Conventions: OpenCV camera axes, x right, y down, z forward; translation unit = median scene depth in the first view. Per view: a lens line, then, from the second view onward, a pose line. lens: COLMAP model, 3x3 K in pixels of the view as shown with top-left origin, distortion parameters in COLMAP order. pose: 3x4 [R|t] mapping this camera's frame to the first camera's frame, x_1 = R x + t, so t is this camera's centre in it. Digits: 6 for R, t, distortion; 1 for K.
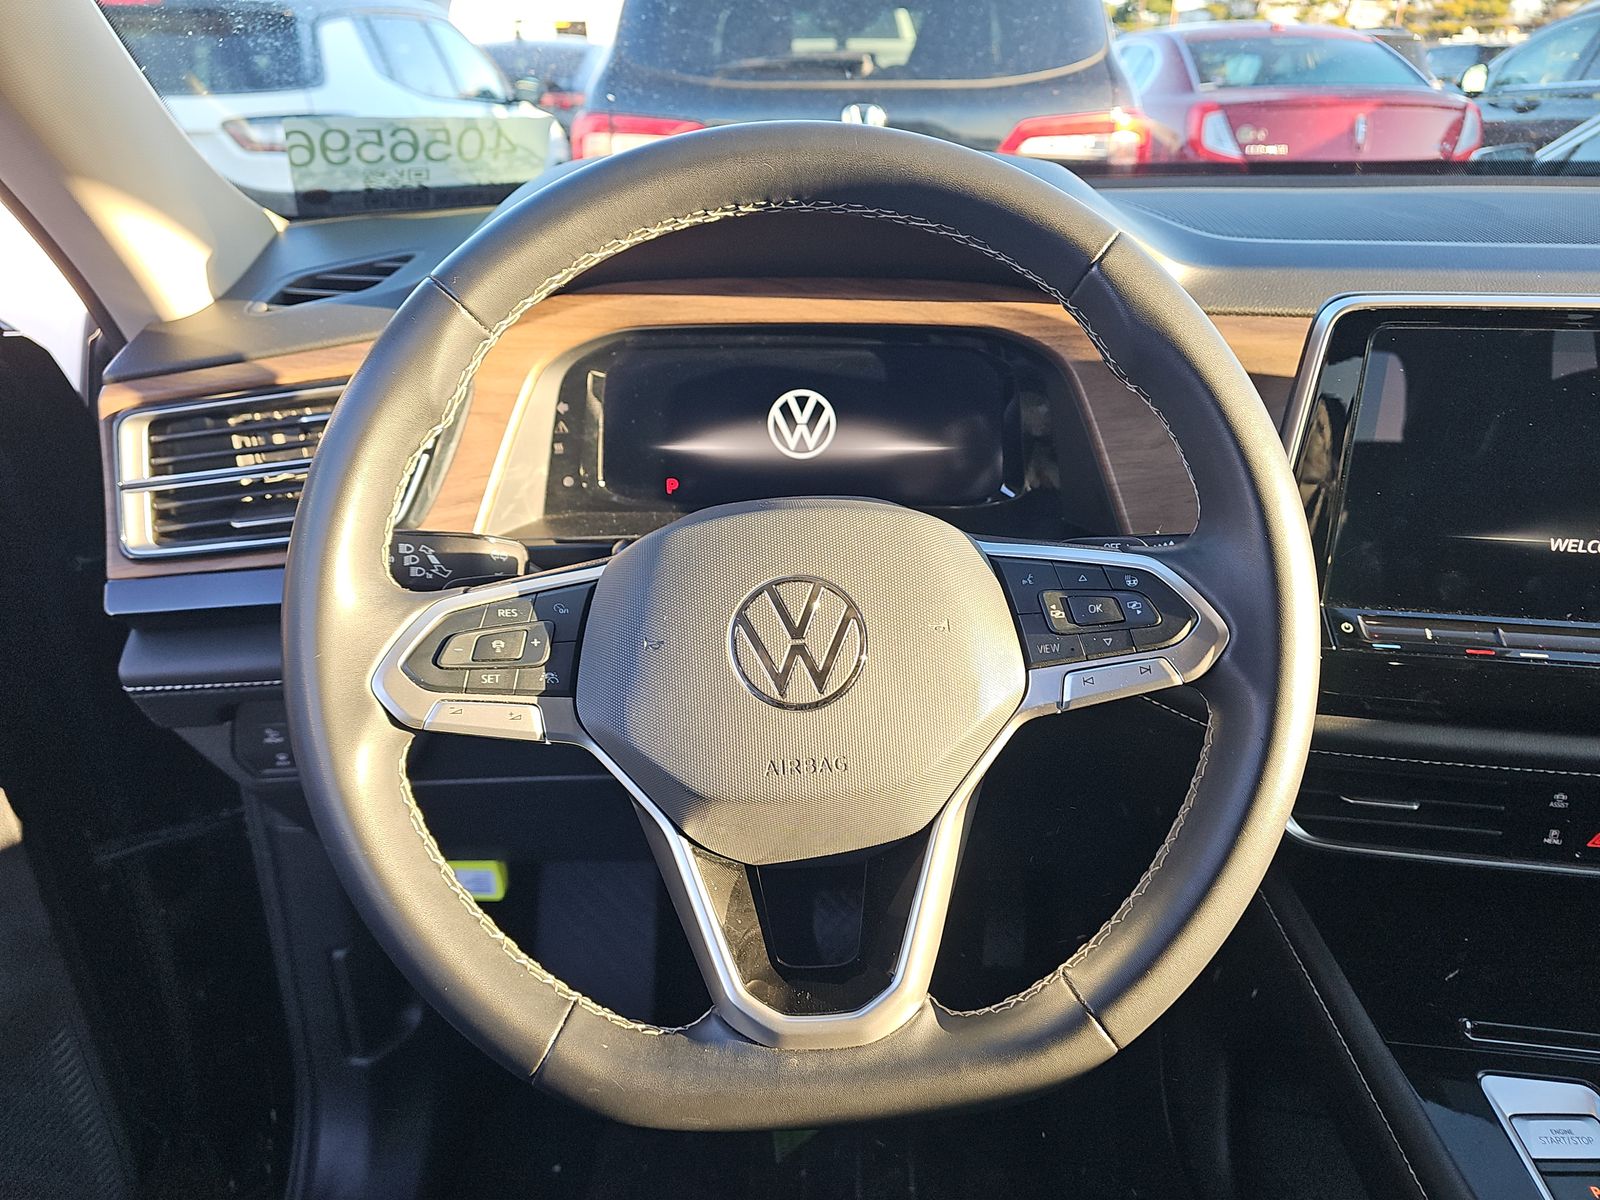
lens RADIAL K [[1064.5, 0, 792.2], [0, 1064.5, 594.2], [0, 0, 1]] dist [0.038609, -0.020707]
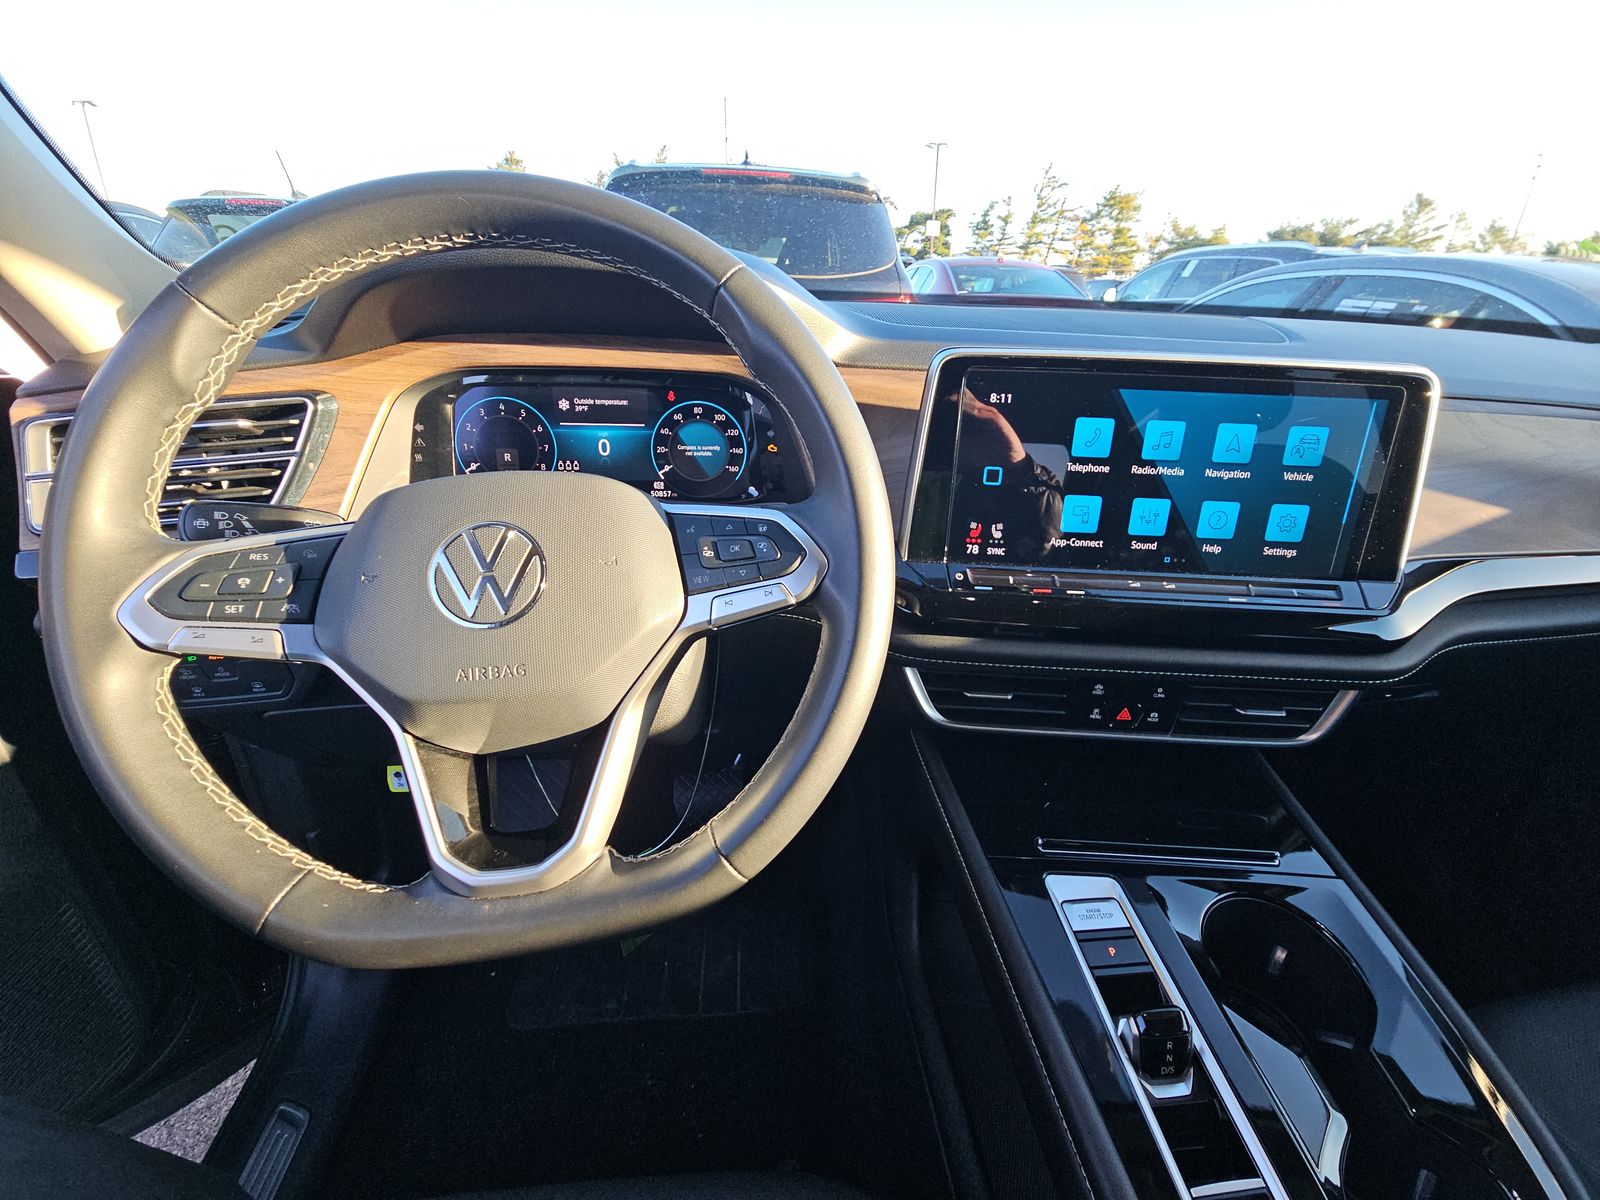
lens RADIAL K [[645.3, 0, 803.7], [0, 645.3, 587.9], [0, 0, 1]] dist [0.008775, -0.000489]
pose [[0.994149, -0.013502, 0.107171, 0.280429], [0.014729, 0.999835, -0.010665, 0.071625], [-0.107010, 0.012181, 0.994183, 0.191186]]
